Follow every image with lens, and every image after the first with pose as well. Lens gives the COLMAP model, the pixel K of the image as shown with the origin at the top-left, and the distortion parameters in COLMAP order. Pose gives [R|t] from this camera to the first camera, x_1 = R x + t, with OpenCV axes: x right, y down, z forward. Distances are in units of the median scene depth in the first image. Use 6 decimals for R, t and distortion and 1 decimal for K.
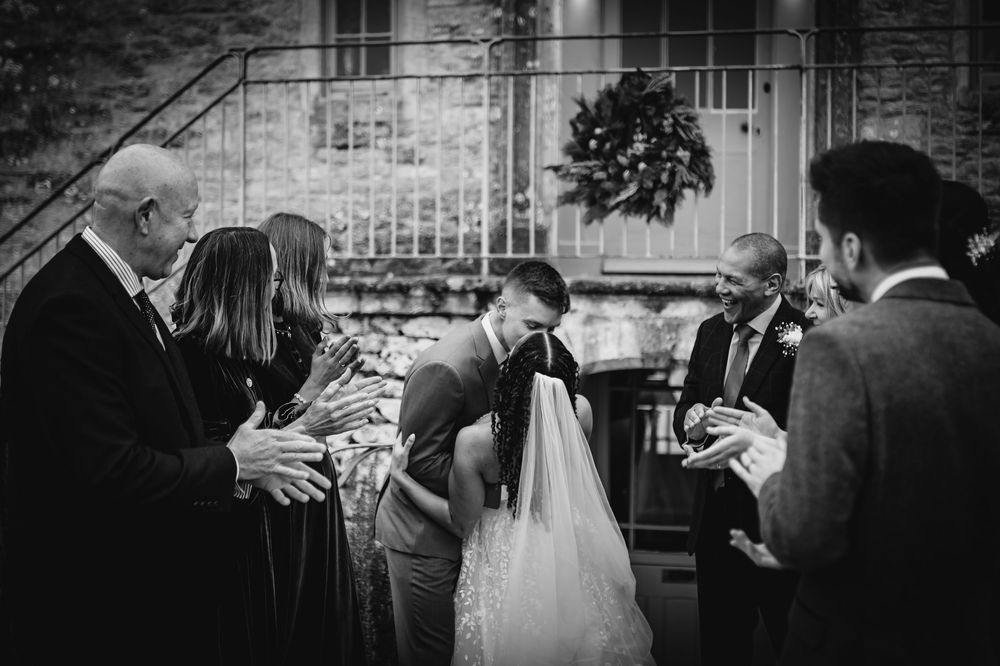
lens RADIAL K [[1478.8, 0, 500.0], [0, 1478.8, 333.0], [0, 0, 1]] dist [-0.070810, 0.058936]
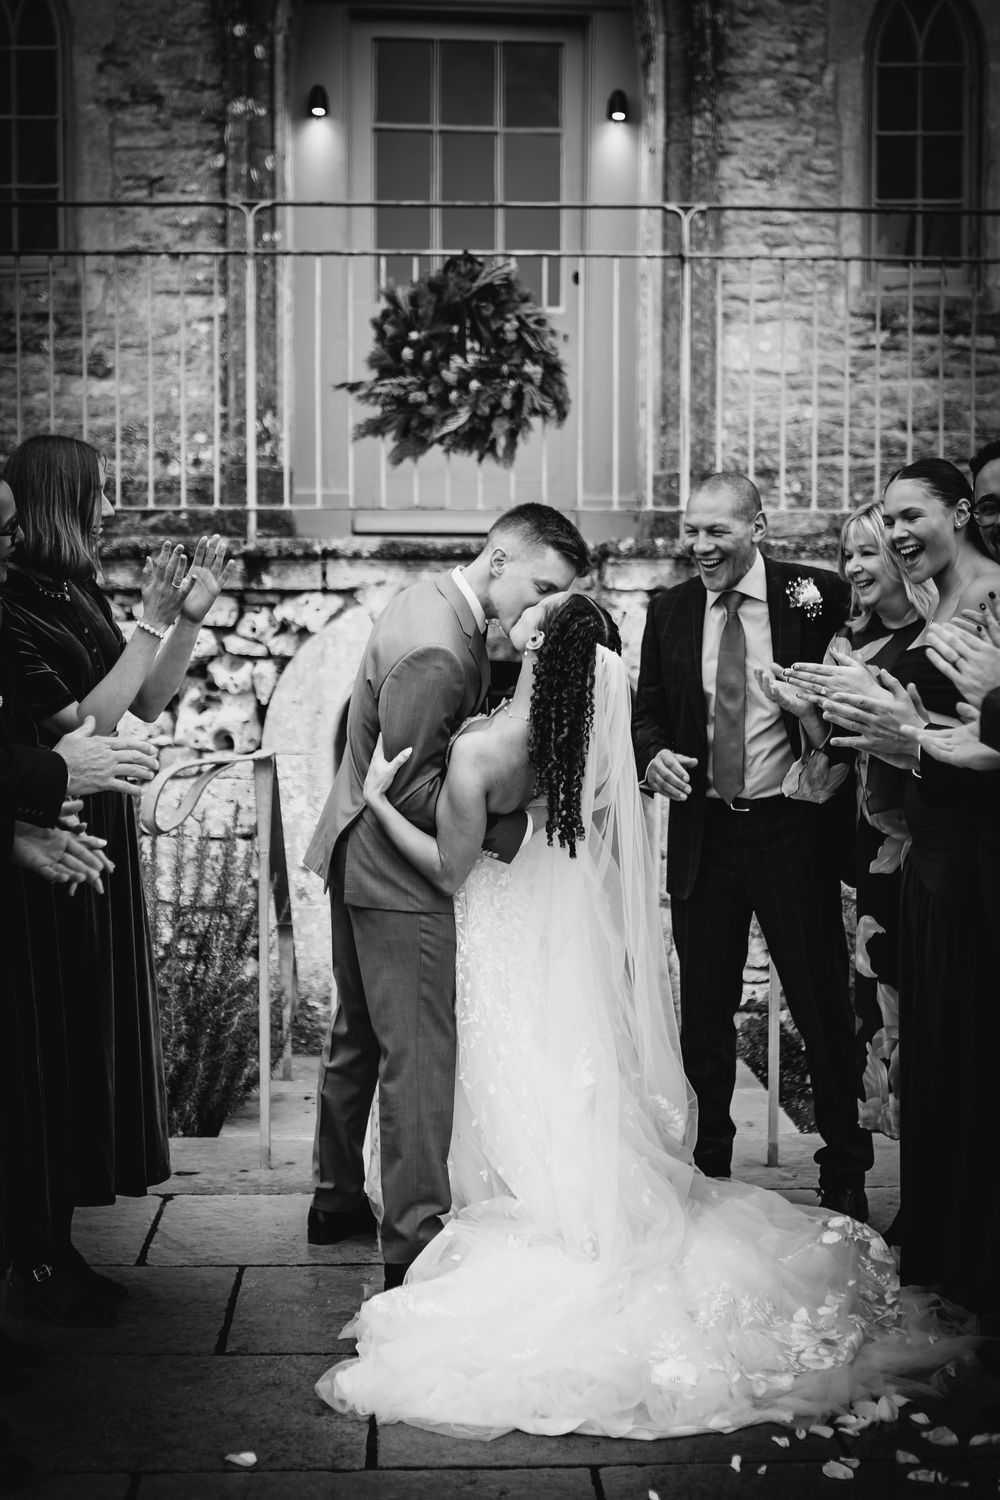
lens RADIAL K [[2269.5, 0, 500.0], [0, 2269.5, 750.0], [0, 0, 1]] dist [-0.053199, 0.000716]
pose [[0.965351, -0.025290, 0.259728, -0.185063], [0.012430, 0.998619, 0.051038, 0.010939], [-0.260660, -0.046041, 0.964332, -0.099043]]
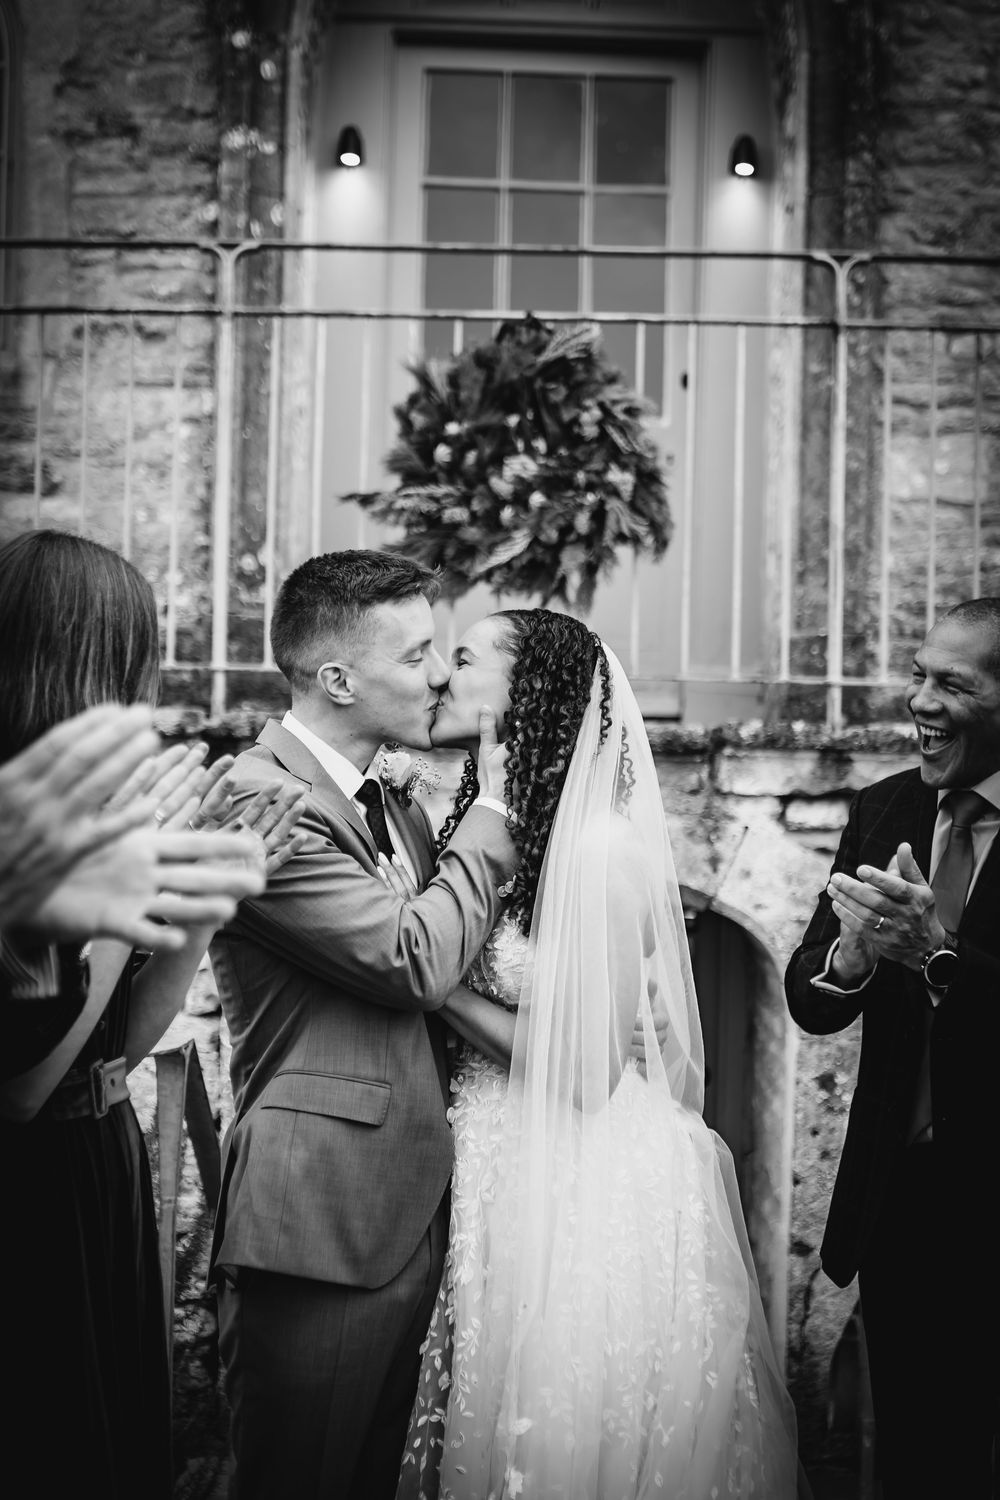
lens RADIAL K [[2342.7, 0, 477.1], [0, 2342.7, 744.8], [0, 0, 1]] dist [-0.057057, -0.021530]
pose [[0.977888, 0.017637, 0.208384, -0.091732], [-0.009863, 0.999218, -0.038284, 0.004558], [-0.208896, 0.035382, 0.977298, 0.199792]]
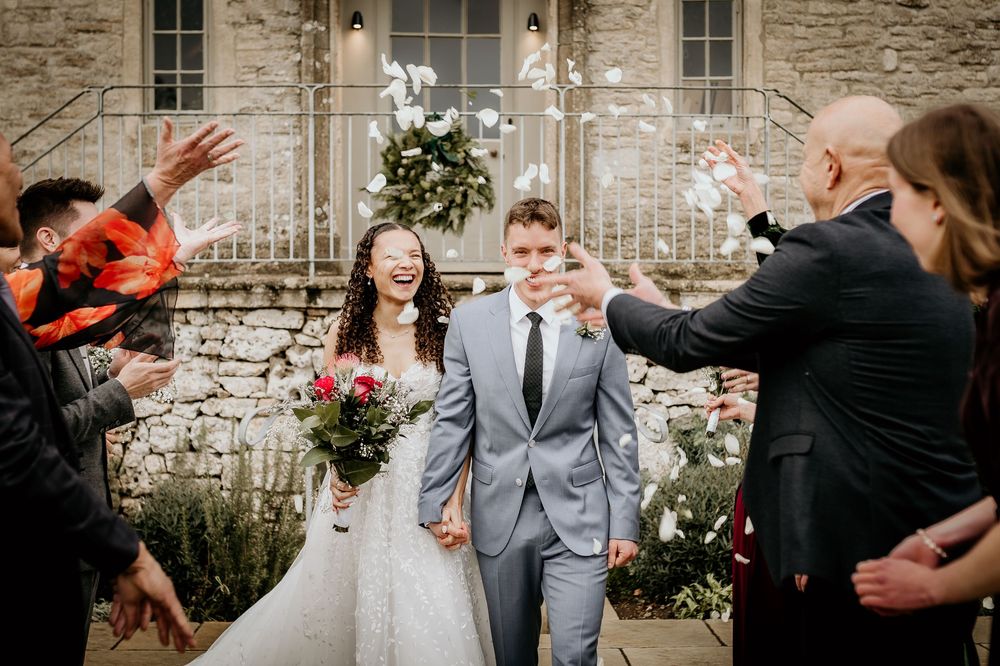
lens RADIAL K [[1497.0, 0, 500.0], [0, 1497.0, 333.0], [0, 0, 1]] dist [-0.082088, 0.136965]
pose [[0.967840, -0.014867, 0.251125, -0.175574], [0.014247, 0.999889, 0.004288, 0.006114], [-0.251161, -0.000572, 0.967945, -0.257923]]
